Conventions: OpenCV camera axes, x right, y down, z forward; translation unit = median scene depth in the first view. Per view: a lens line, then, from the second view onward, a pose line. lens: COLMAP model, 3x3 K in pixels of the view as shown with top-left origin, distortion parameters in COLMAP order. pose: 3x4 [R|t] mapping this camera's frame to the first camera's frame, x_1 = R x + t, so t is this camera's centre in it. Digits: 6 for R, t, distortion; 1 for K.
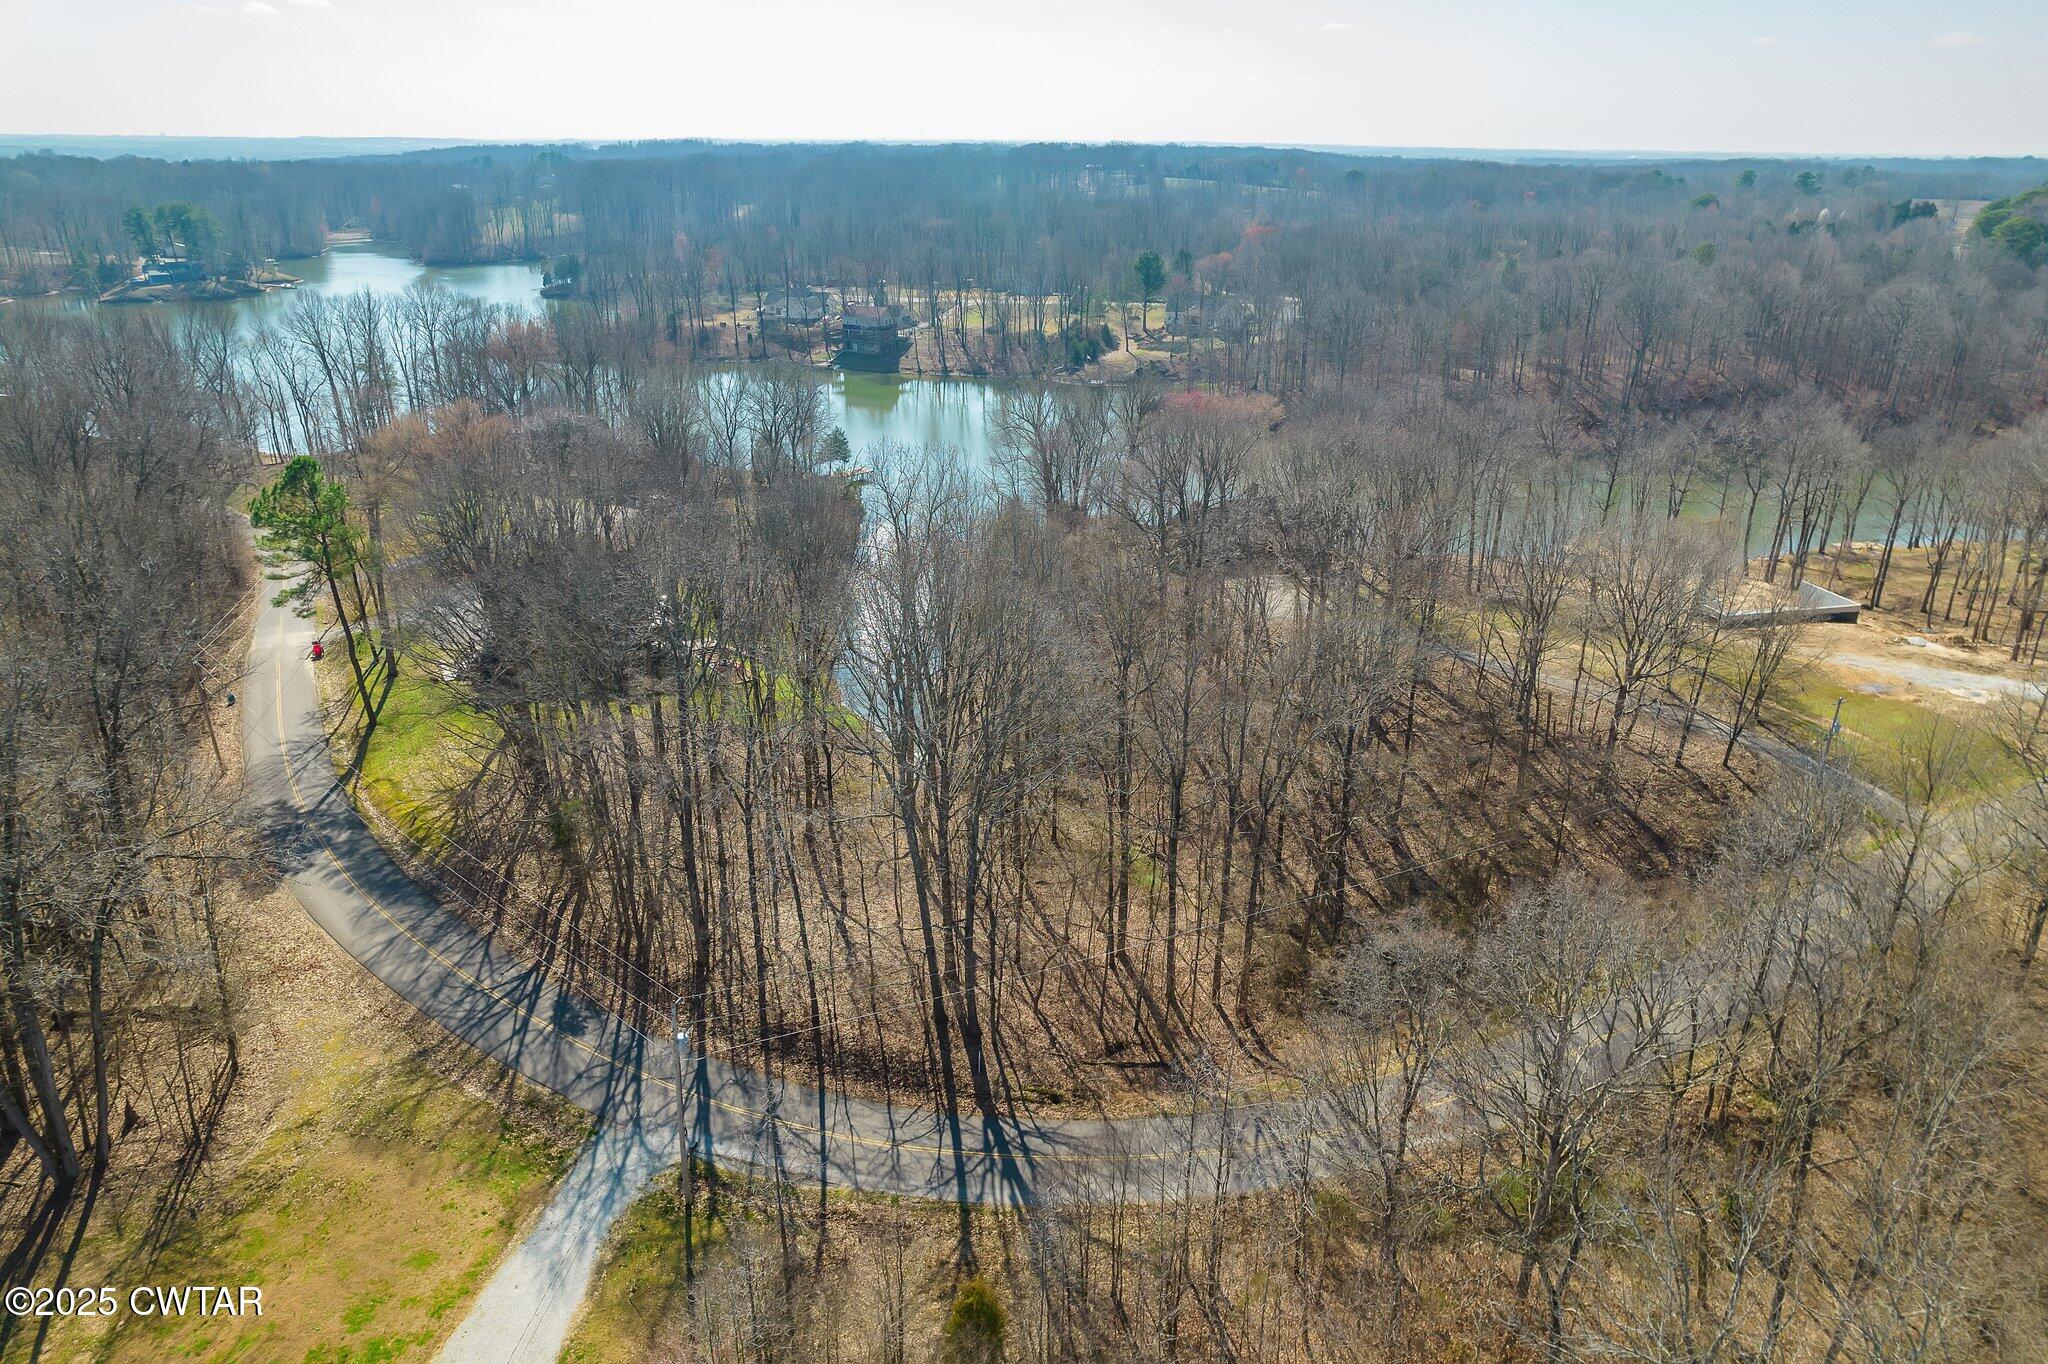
lens RADIAL K [[1302.1, 0, 1038.4], [0, 1302.1, 691.5], [0, 0, 1]] dist [-0.089987, 0.076310]
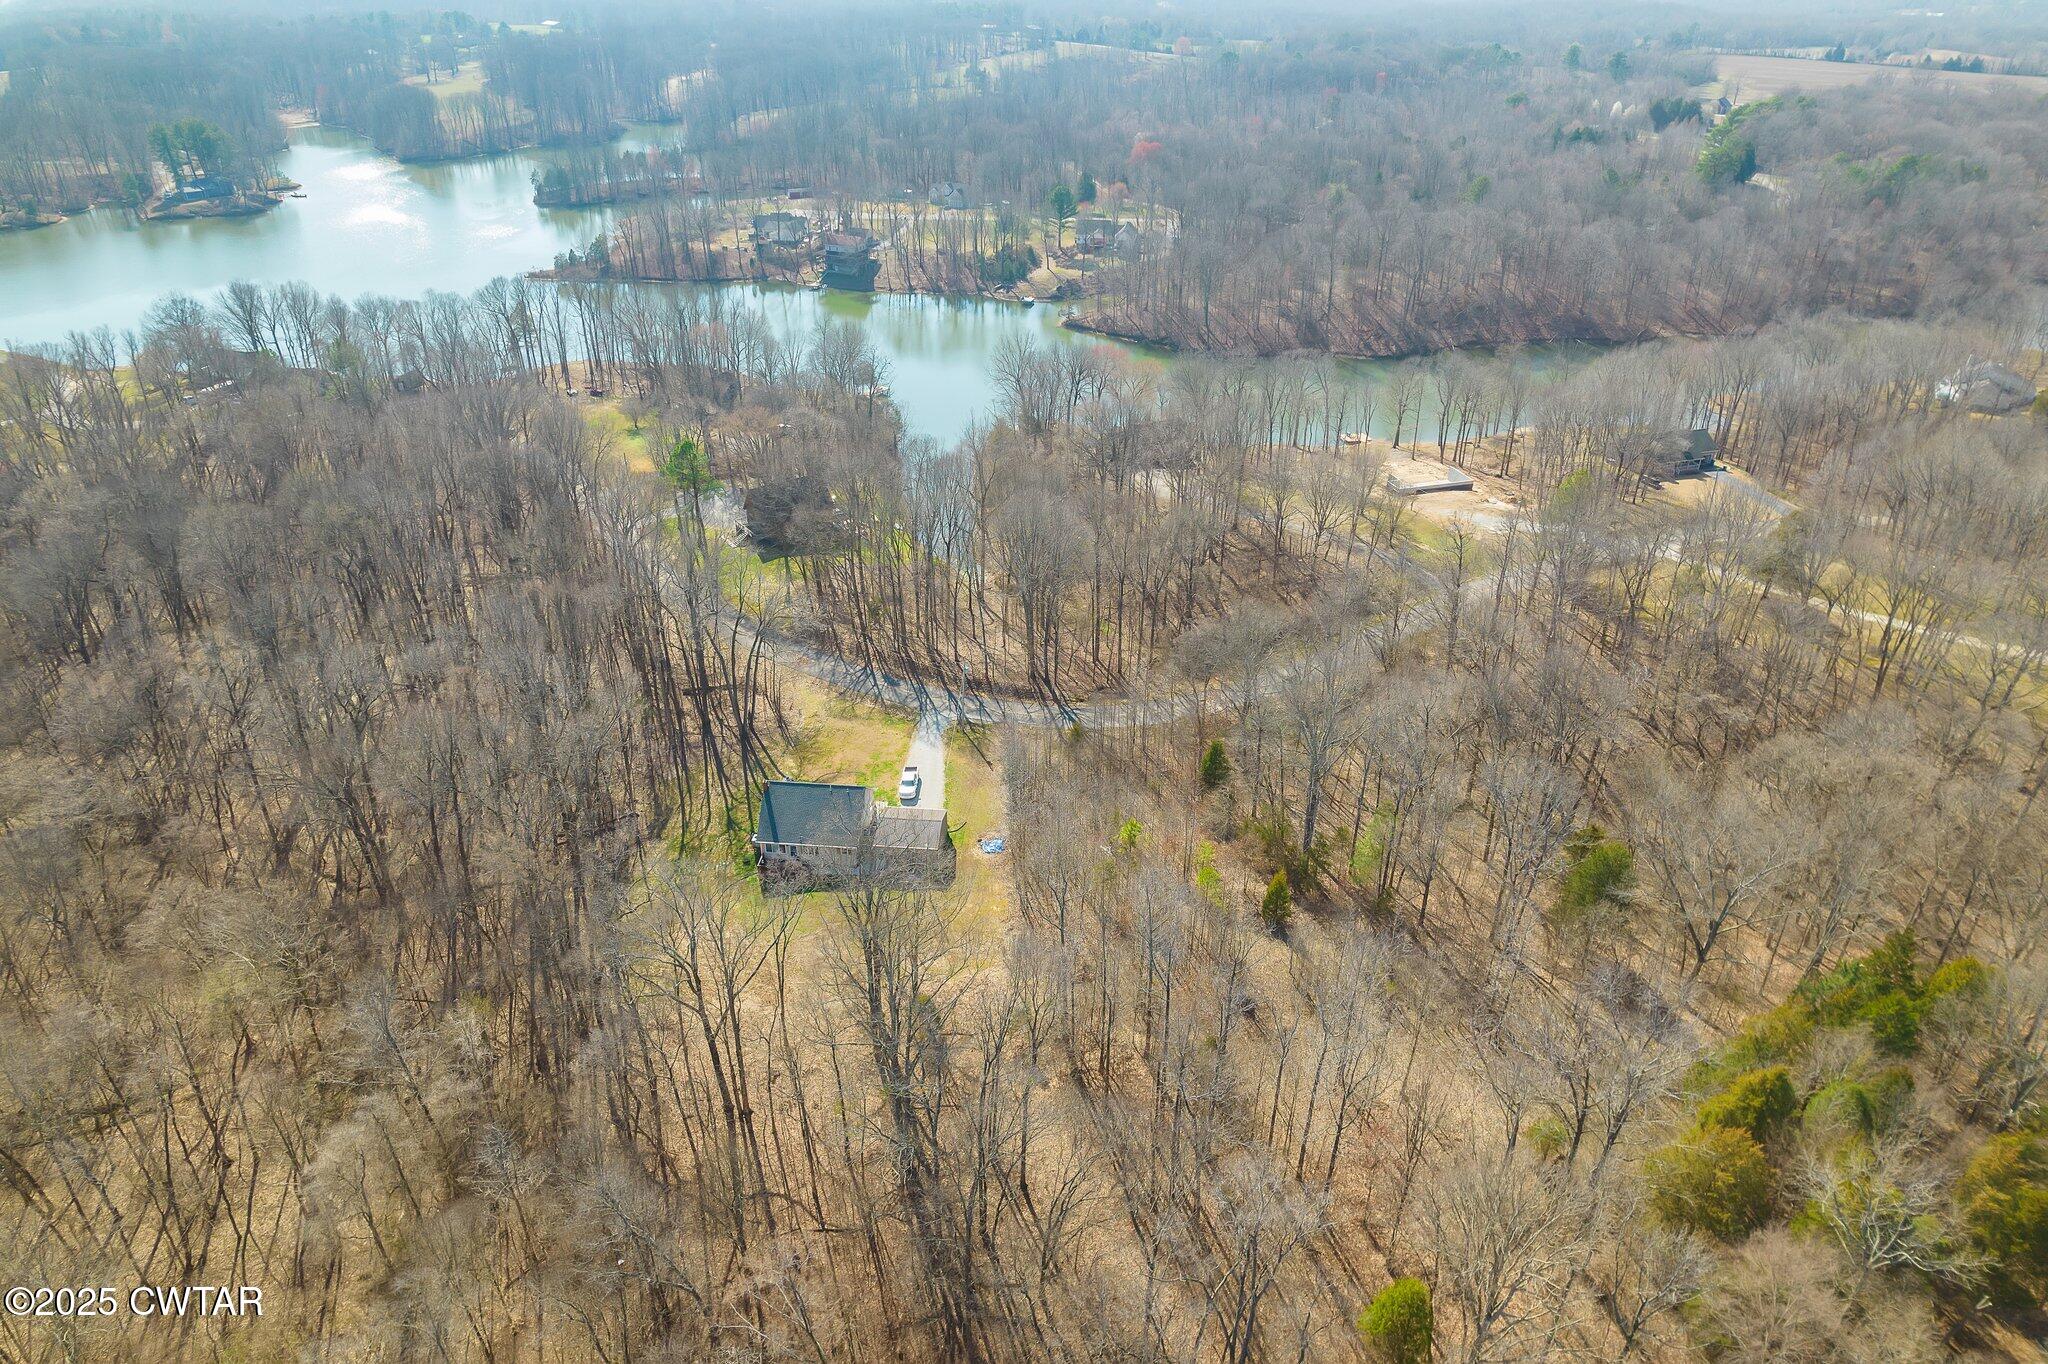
lens RADIAL K [[1302.1, 0, 1038.4], [0, 1302.1, 691.5], [0, 0, 1]] dist [-0.089987, 0.076310]
pose [[0.996223, -0.042197, 0.075890, -0.098712], [0.031925, 0.990761, 0.131808, -0.020871], [-0.080750, -0.128887, 0.988366, -0.579821]]
